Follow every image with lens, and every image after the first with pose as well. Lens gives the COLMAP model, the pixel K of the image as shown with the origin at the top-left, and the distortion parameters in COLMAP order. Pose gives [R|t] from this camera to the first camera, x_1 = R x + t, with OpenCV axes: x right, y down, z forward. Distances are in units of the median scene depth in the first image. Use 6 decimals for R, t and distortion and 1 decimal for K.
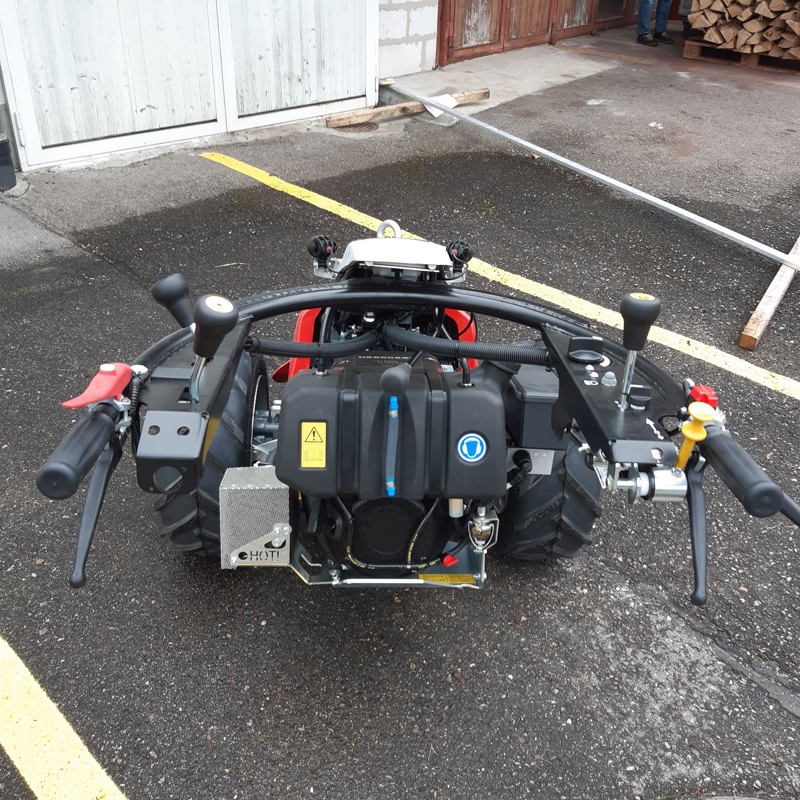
lens RADIAL K [[827.2, 0, 404.3], [0, 827.2, 373.6], [0, 0, 1]] dist [0.069198, -0.151109]
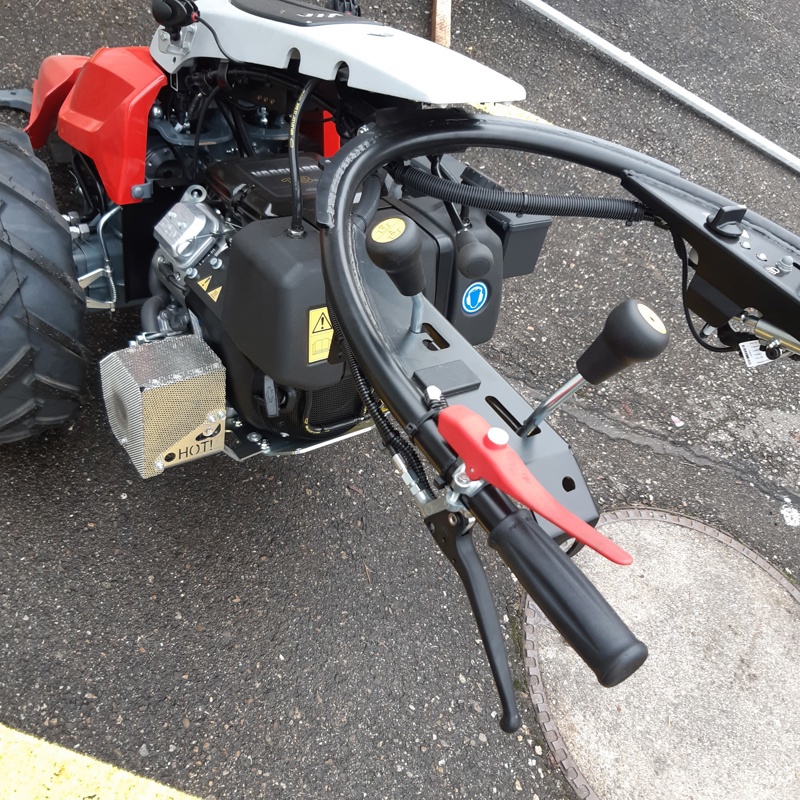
lens RADIAL K [[827.2, 0, 404.3], [0, 827.2, 373.6], [0, 0, 1]] dist [0.069198, -0.151109]
pose [[0.834474, -0.231704, 0.499966, -0.380410], [0.016405, 0.917346, 0.397754, -0.161950], [-0.550803, -0.323713, 0.769302, 0.293957]]
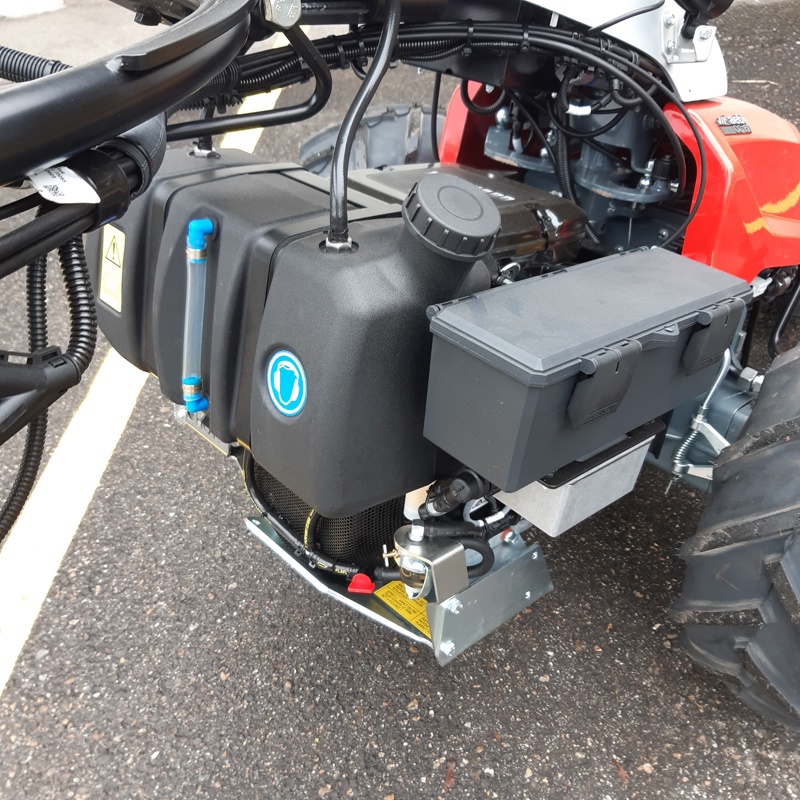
lens RADIAL K [[827.2, 0, 404.3], [0, 827.2, 373.6], [0, 0, 1]] dist [0.069198, -0.151109]
pose [[0.652853, 0.378096, -0.656373, 0.356500], [-0.263376, 0.925757, 0.271308, -0.044899], [0.710222, -0.004251, 0.703965, 0.635395]]
